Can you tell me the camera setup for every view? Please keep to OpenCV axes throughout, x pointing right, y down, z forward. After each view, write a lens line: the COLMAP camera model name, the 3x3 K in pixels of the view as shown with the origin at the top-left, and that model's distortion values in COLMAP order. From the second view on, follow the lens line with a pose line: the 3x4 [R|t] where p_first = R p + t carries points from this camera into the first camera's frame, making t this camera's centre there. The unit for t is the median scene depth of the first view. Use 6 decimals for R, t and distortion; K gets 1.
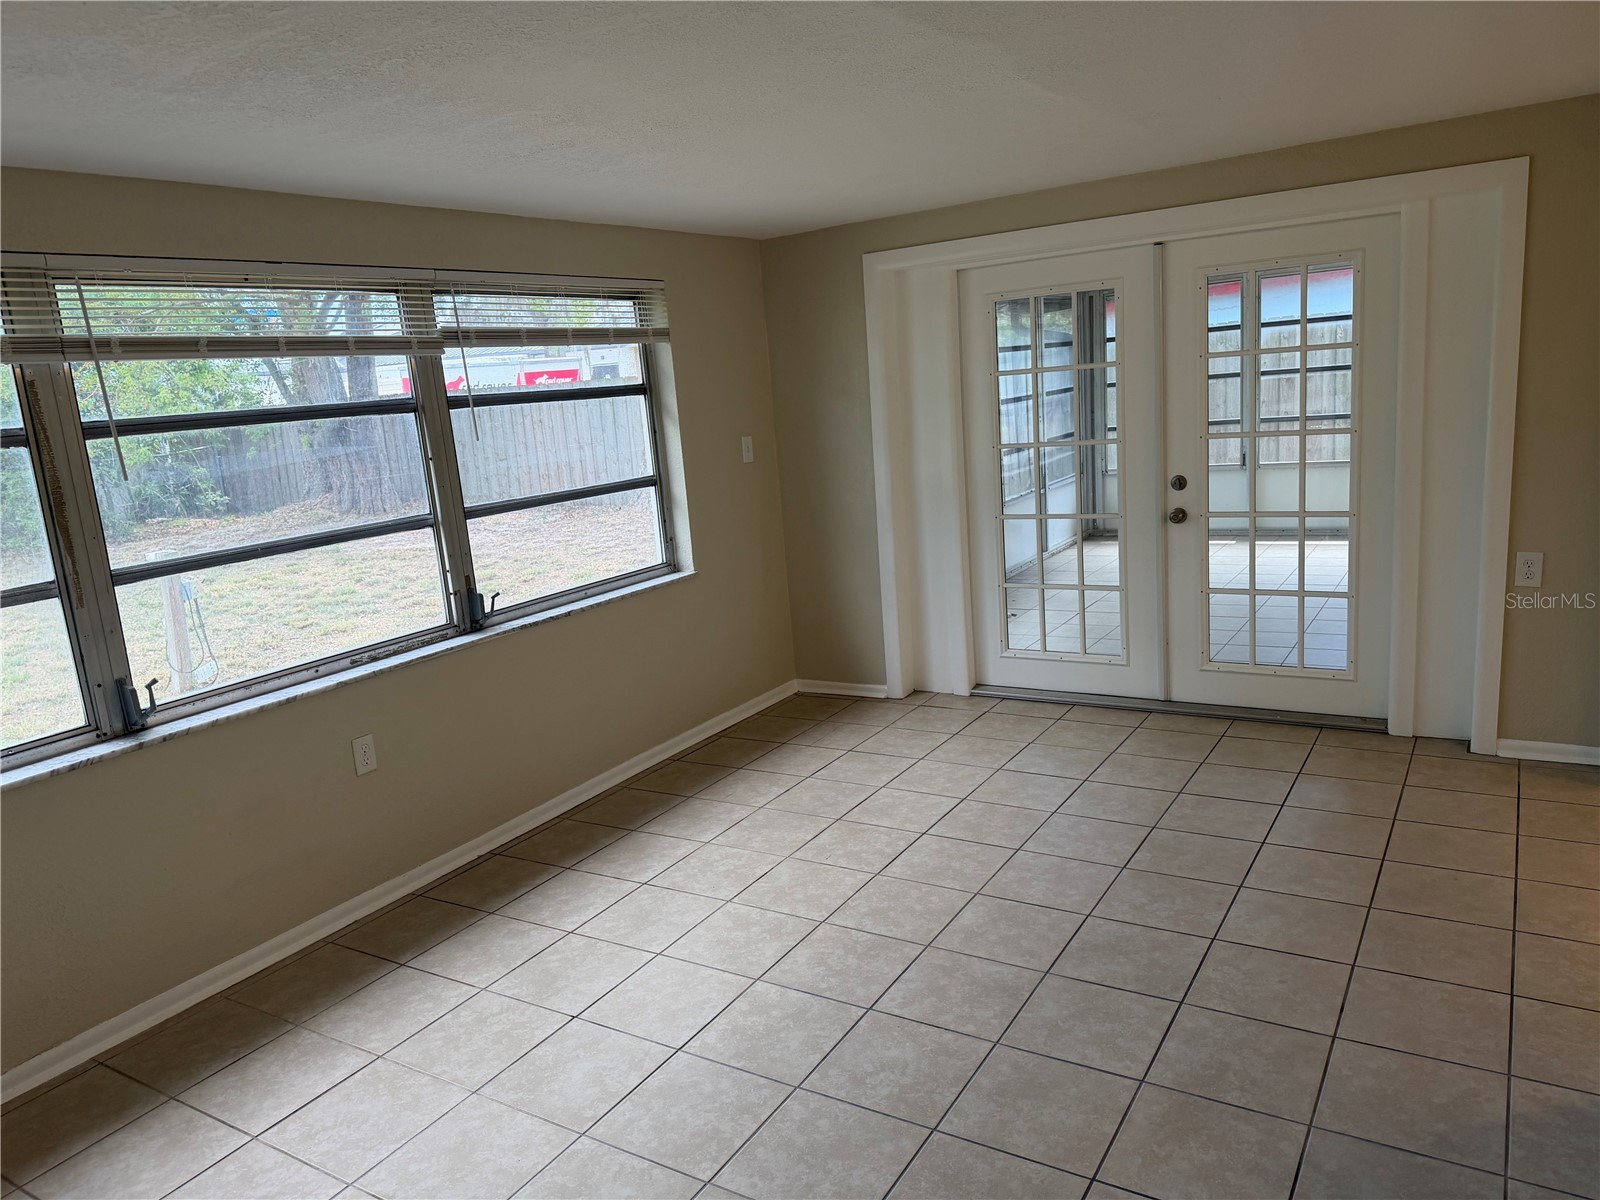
lens RADIAL K [[1129.7, 0, 806.9], [0, 1129.7, 593.5], [0, 0, 1]] dist [0.070183, -0.065683]
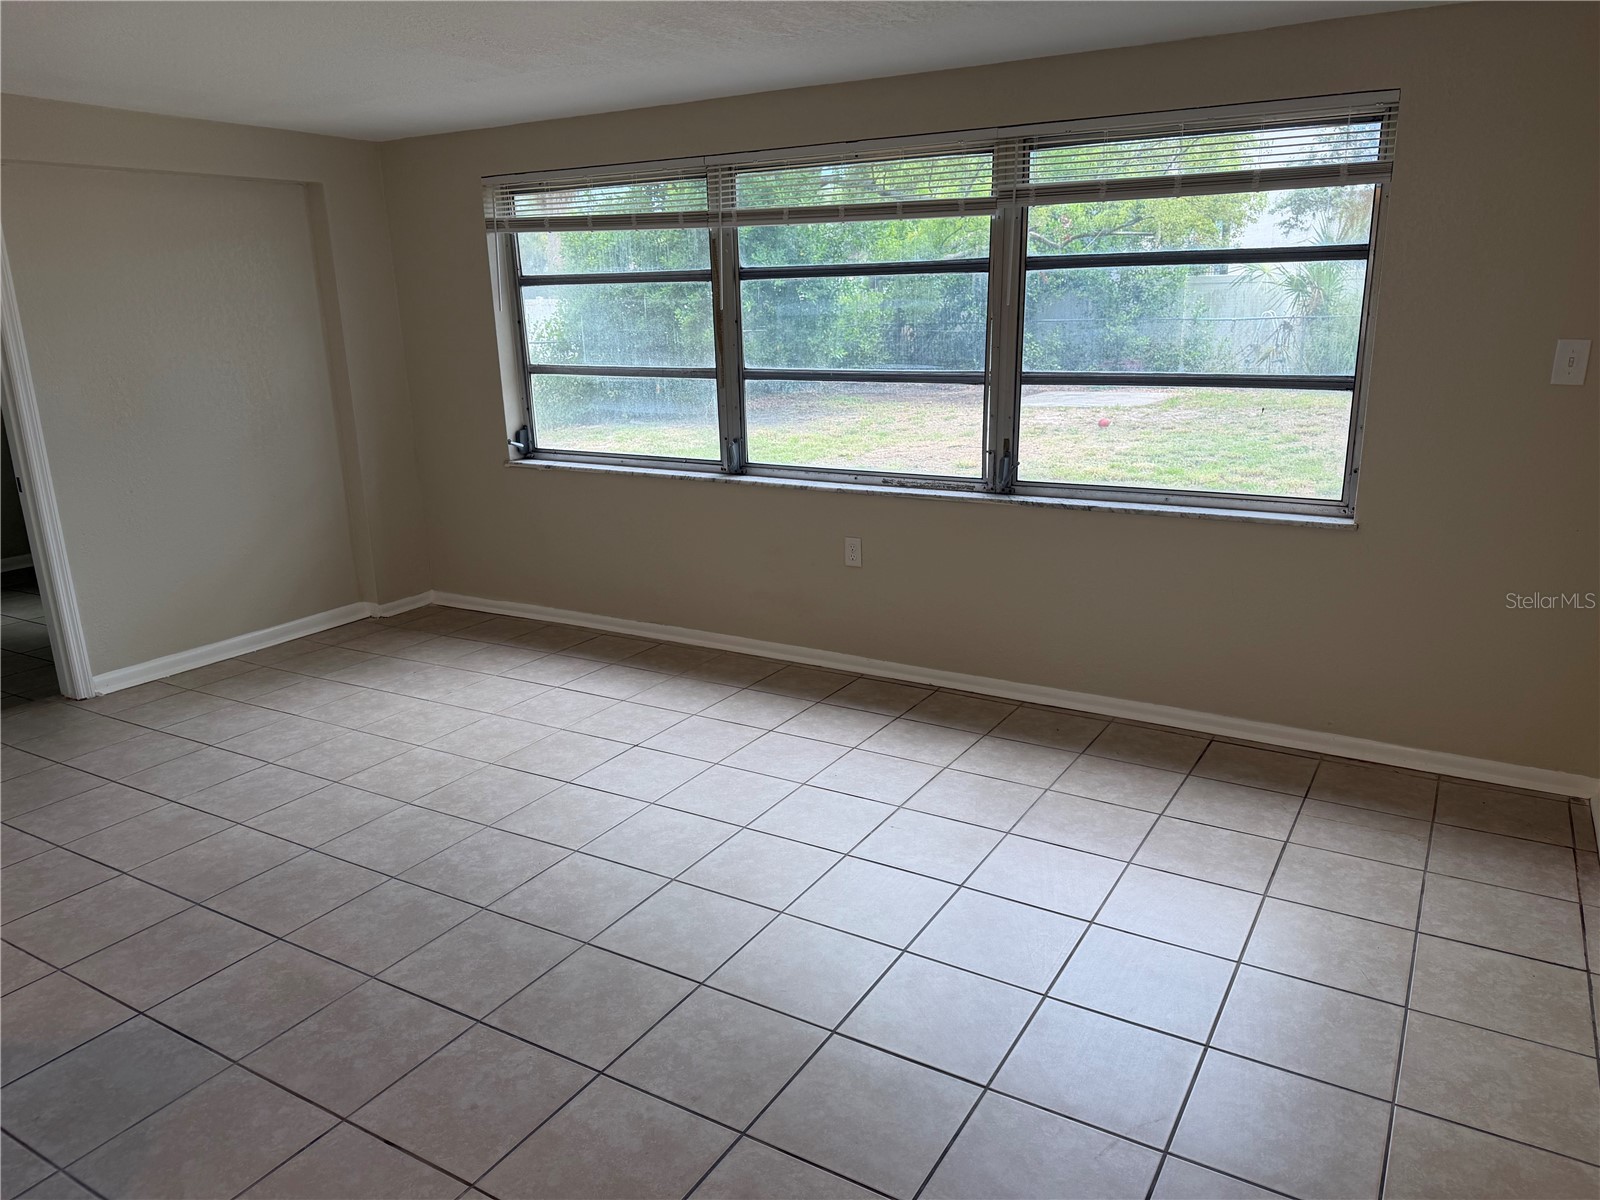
lens RADIAL K [[1129.7, 0, 804.6], [0, 1129.7, 607.4], [0, 0, 1]] dist [0.070183, -0.065683]
pose [[0.011802, 0.343844, -0.938953, 0.815439], [-0.171598, 0.925784, 0.336865, -0.215432], [0.985096, 0.157147, 0.069929, 0.884611]]
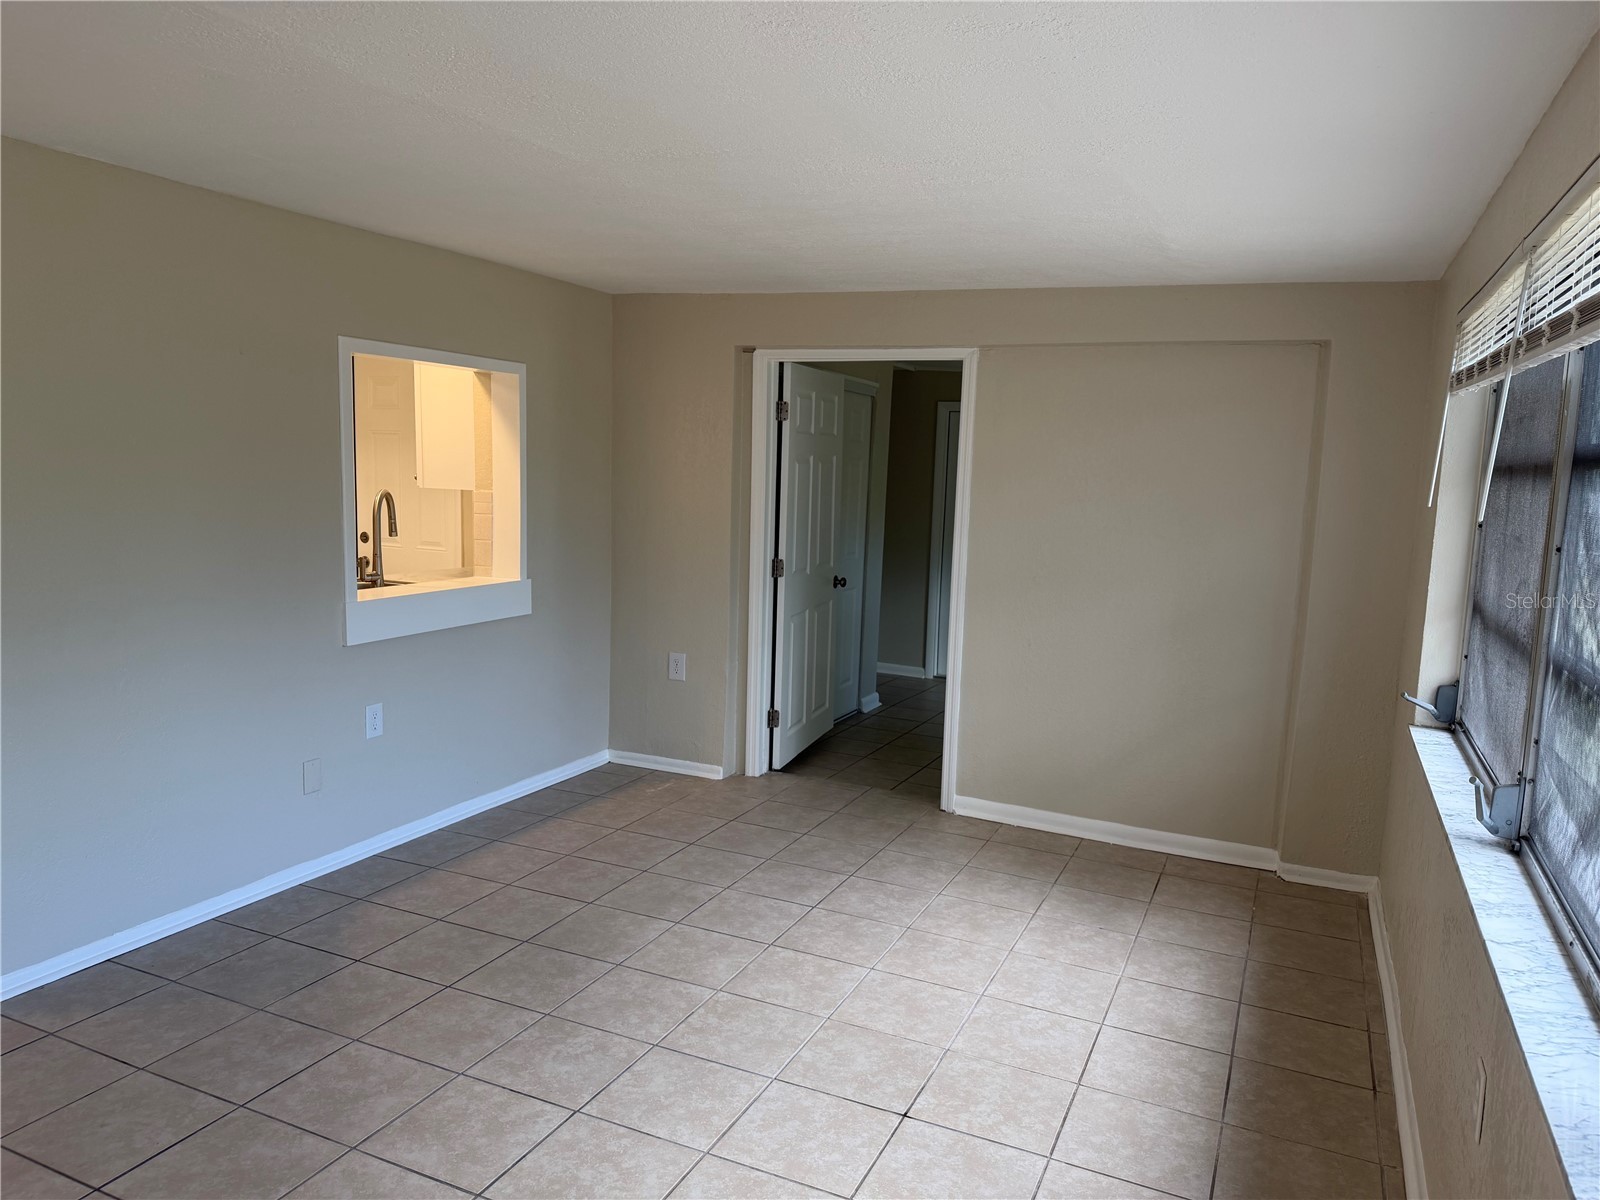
lens RADIAL K [[1129.7, 0, 782.0], [0, 1129.7, 595.7], [0, 0, 1]] dist [0.070183, -0.065683]
pose [[-0.992771, 0.059734, -0.104100, -0.030269], [0.023309, 0.946794, 0.320995, -0.256385], [0.117736, 0.316248, -0.941342, 1.404858]]
